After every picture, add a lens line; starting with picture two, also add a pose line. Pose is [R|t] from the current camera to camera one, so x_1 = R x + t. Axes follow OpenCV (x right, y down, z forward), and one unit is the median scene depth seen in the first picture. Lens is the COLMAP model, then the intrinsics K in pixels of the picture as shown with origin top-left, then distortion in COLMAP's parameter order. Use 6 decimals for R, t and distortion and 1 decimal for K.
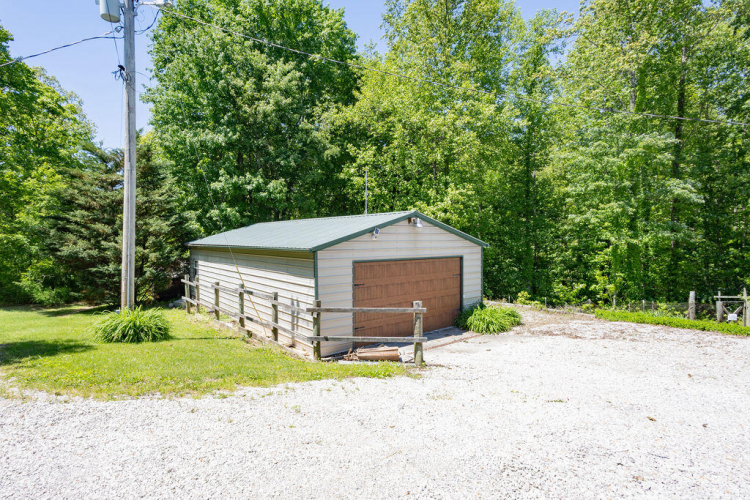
lens RADIAL K [[358.7, 0, 373.2], [0, 358.7, 249.3], [0, 0, 1]] dist [0.007044, 0.000018]
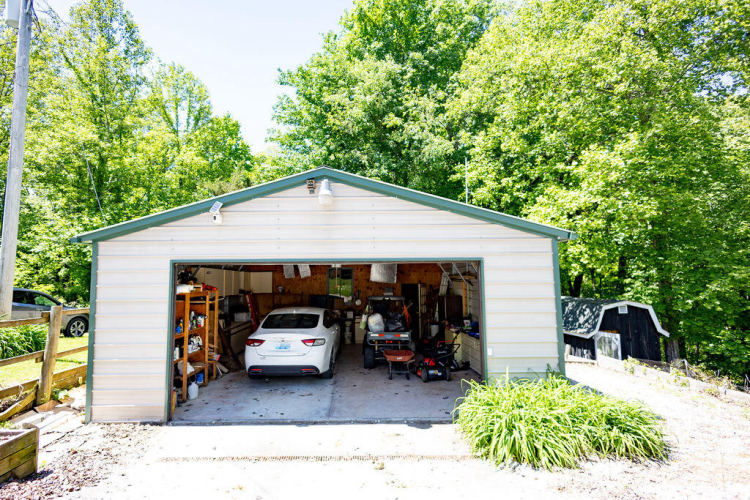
lens RADIAL K [[359.7, 0, 352.4], [0, 359.7, 263.9], [0, 0, 1]] dist [0.014113, 0.000028]
pose [[0.805039, -0.030877, -0.592418, 0.412476], [-0.002387, 0.998468, -0.055286, 0.055153], [0.593217, 0.045921, 0.803732, 0.554254]]
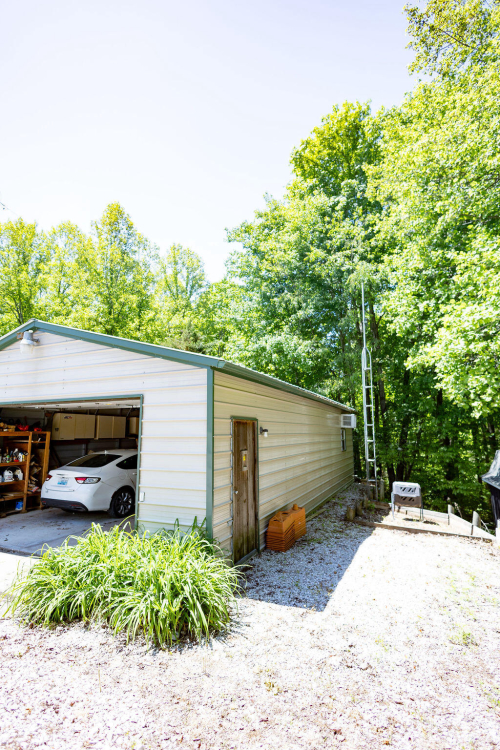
lens RADIAL K [[365.4, 0, 238.4], [0, 365.4, 373.2], [0, 0, 1]] dist [0.006845, -0.000548]
pose [[0.476525, -0.136383, -0.868518, 0.721835], [-0.005615, 0.987402, -0.158132, 0.066156], [0.879143, 0.080231, 0.469756, 0.921566]]
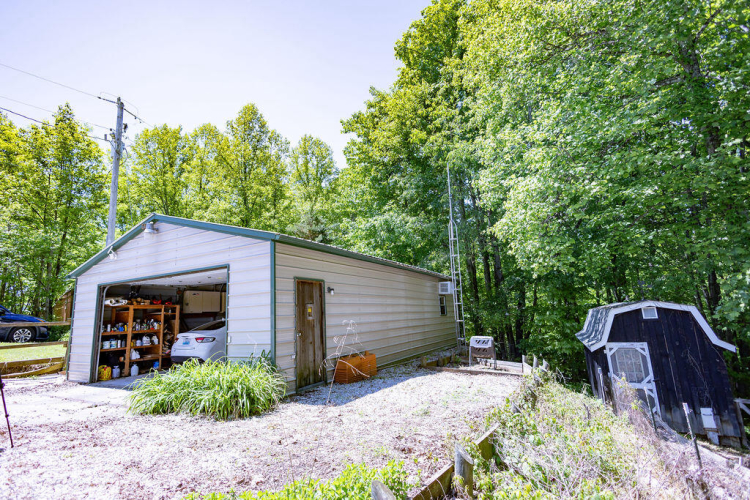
lens RADIAL K [[365.4, 0, 354.1], [0, 365.4, 245.8], [0, 0, 1]] dist [0.006845, -0.000548]
pose [[0.392690, -0.186554, -0.900551, 0.898472], [0.035511, 0.981556, -0.187850, 0.112103], [0.918985, 0.041787, 0.392071, 0.984332]]
